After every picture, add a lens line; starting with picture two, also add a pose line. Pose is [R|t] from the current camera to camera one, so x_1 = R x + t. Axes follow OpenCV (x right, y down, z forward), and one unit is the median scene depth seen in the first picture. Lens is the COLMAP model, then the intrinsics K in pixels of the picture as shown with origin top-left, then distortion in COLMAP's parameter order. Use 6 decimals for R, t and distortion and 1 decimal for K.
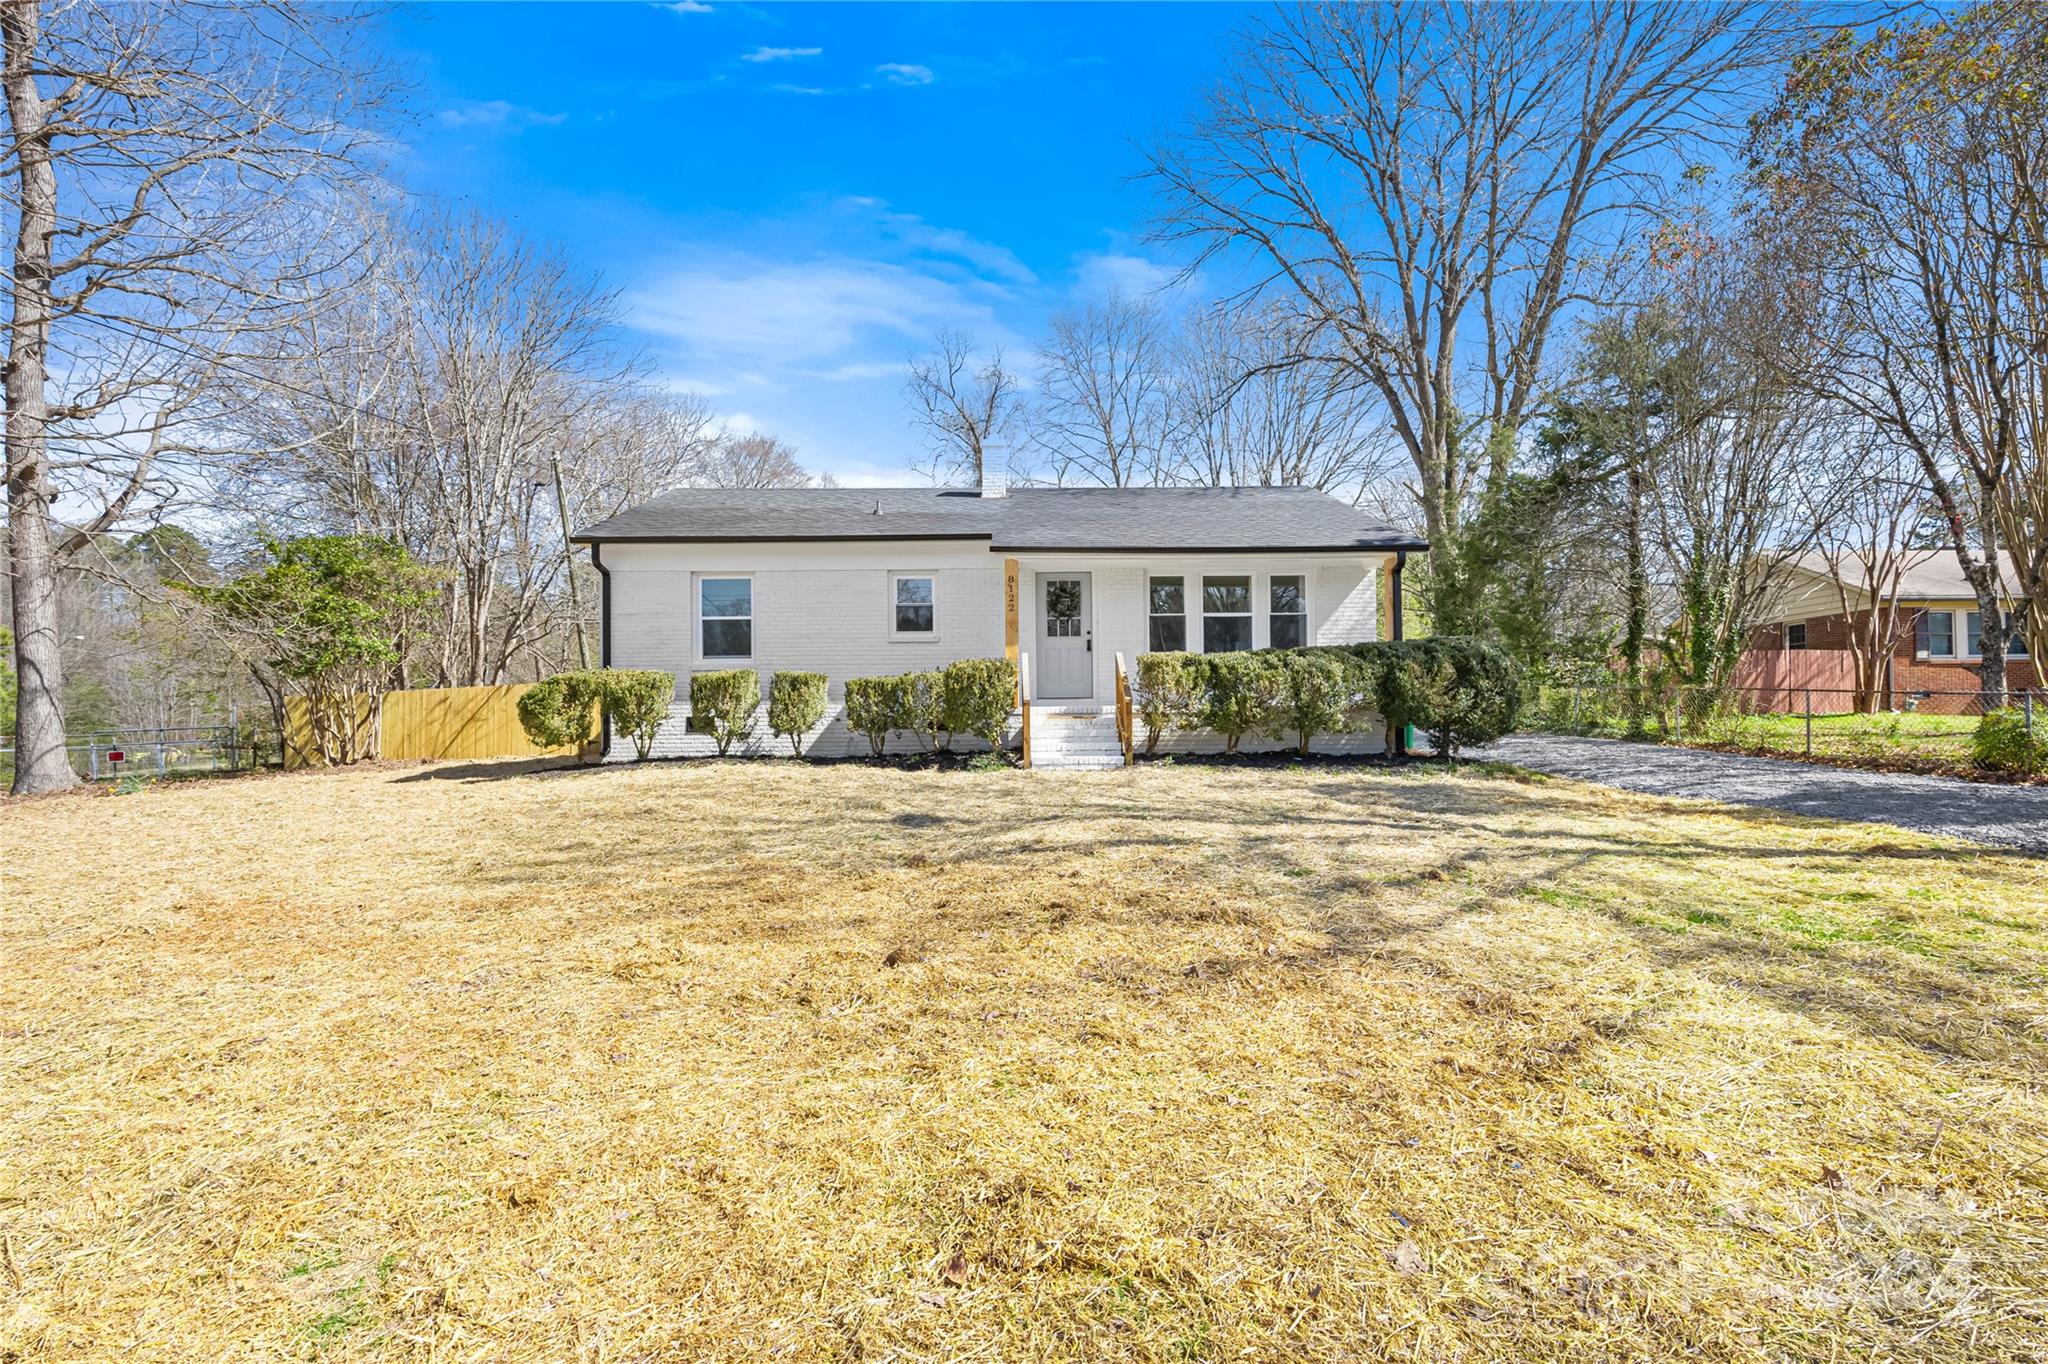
lens RADIAL K [[801.4, 0, 1025.5], [0, 801.4, 666.2], [0, 0, 1]] dist [-0.043437, 0.013196]
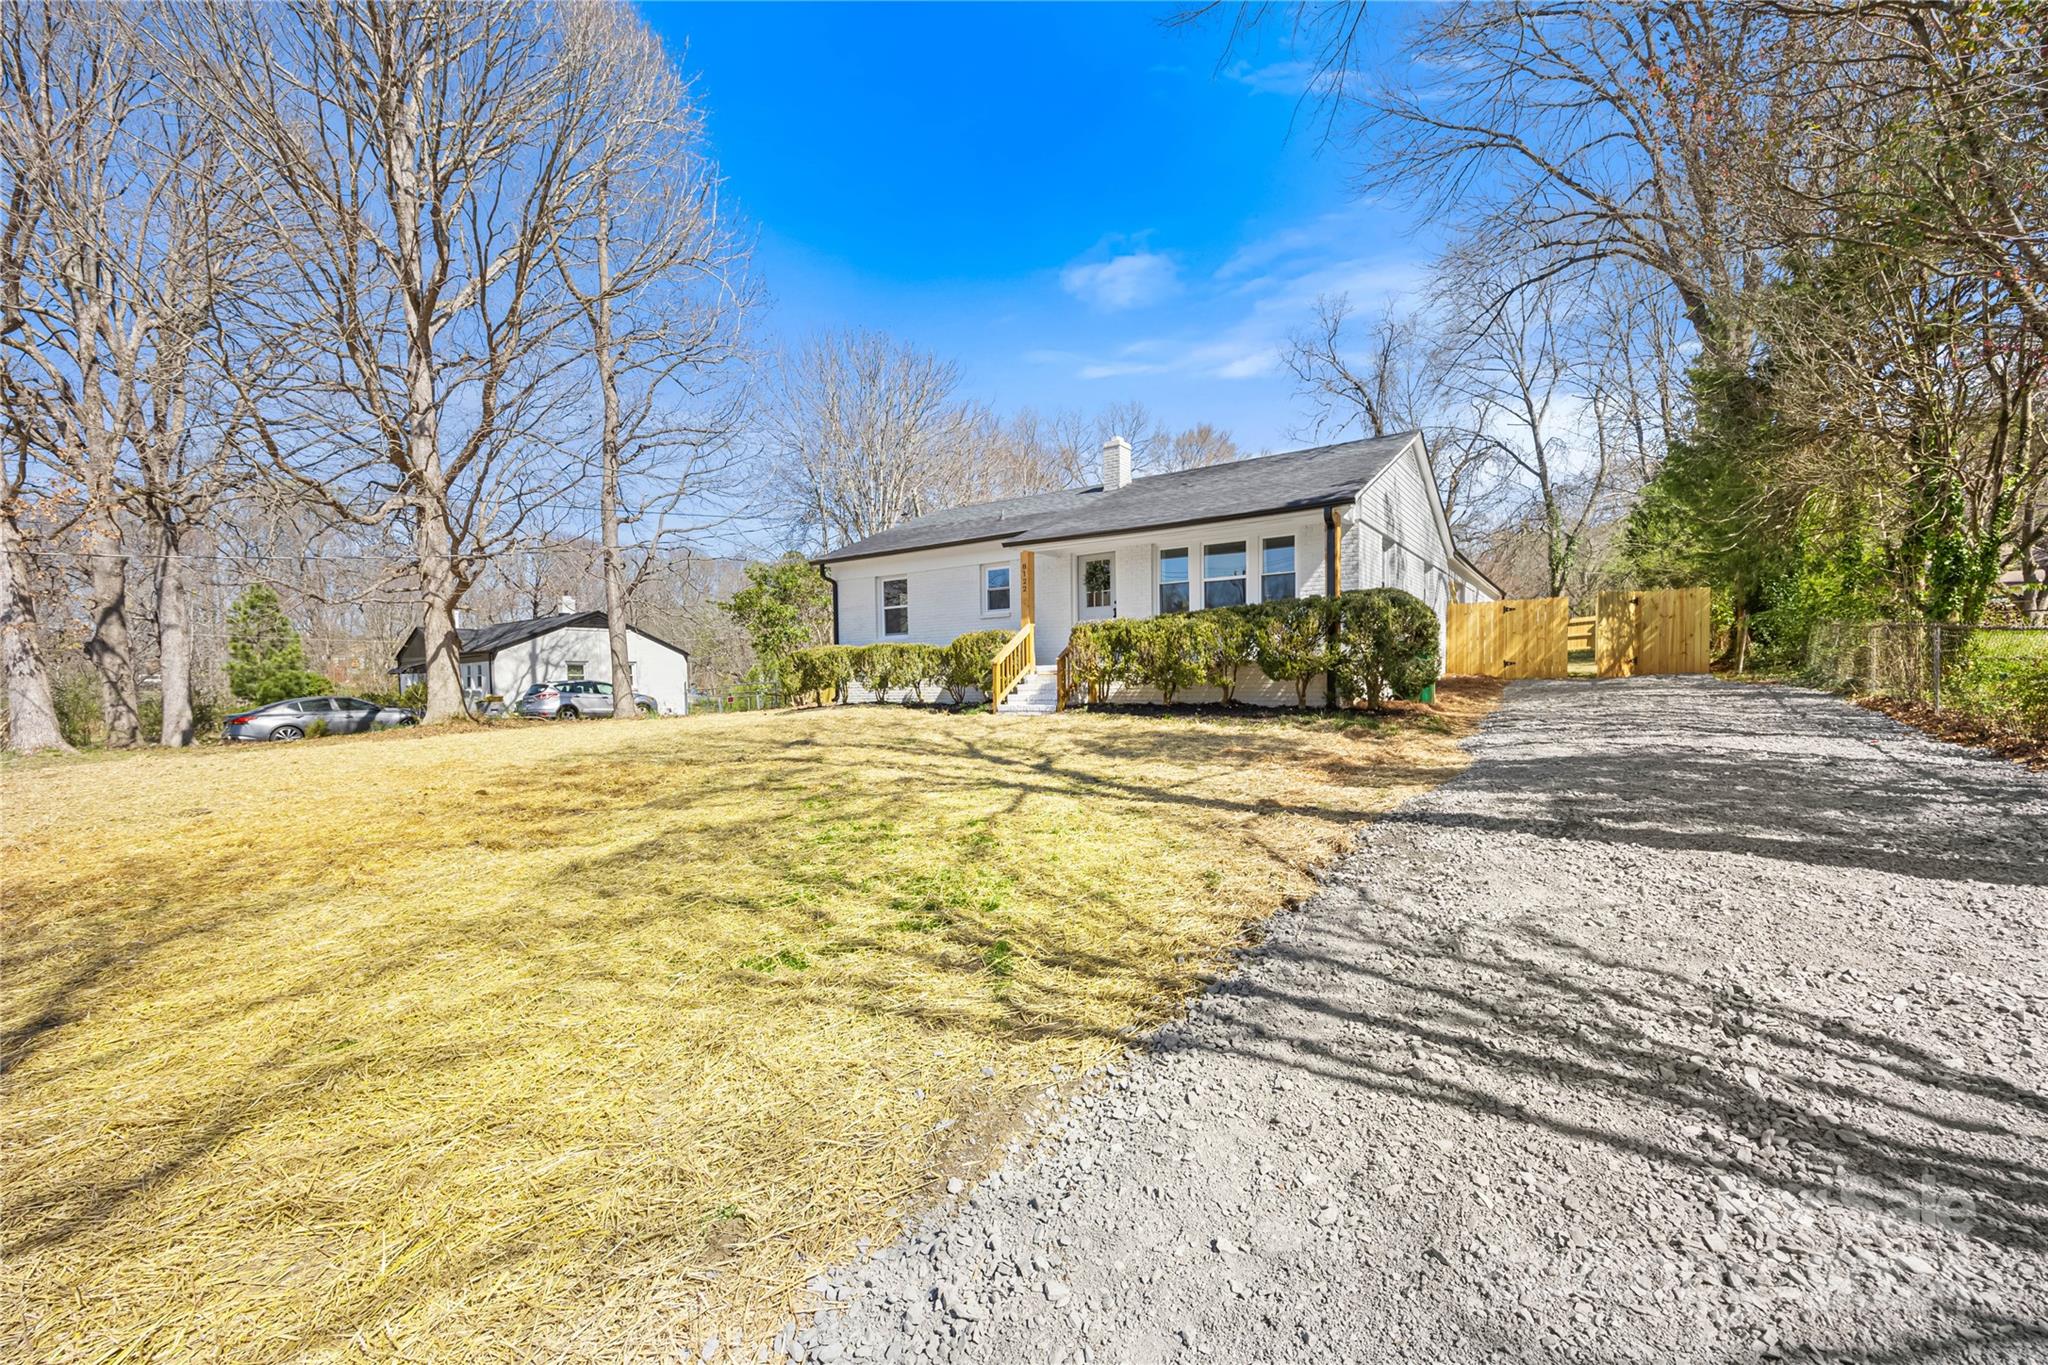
lens RADIAL K [[801.4, 0, 1025.5], [0, 801.4, 666.7], [0, 0, 1]] dist [-0.043437, 0.013196]
pose [[0.804944, -0.009119, -0.593280, 0.686435], [0.040917, 0.998355, 0.040169, 0.000179], [0.591938, -0.056609, 0.803993, -0.032553]]
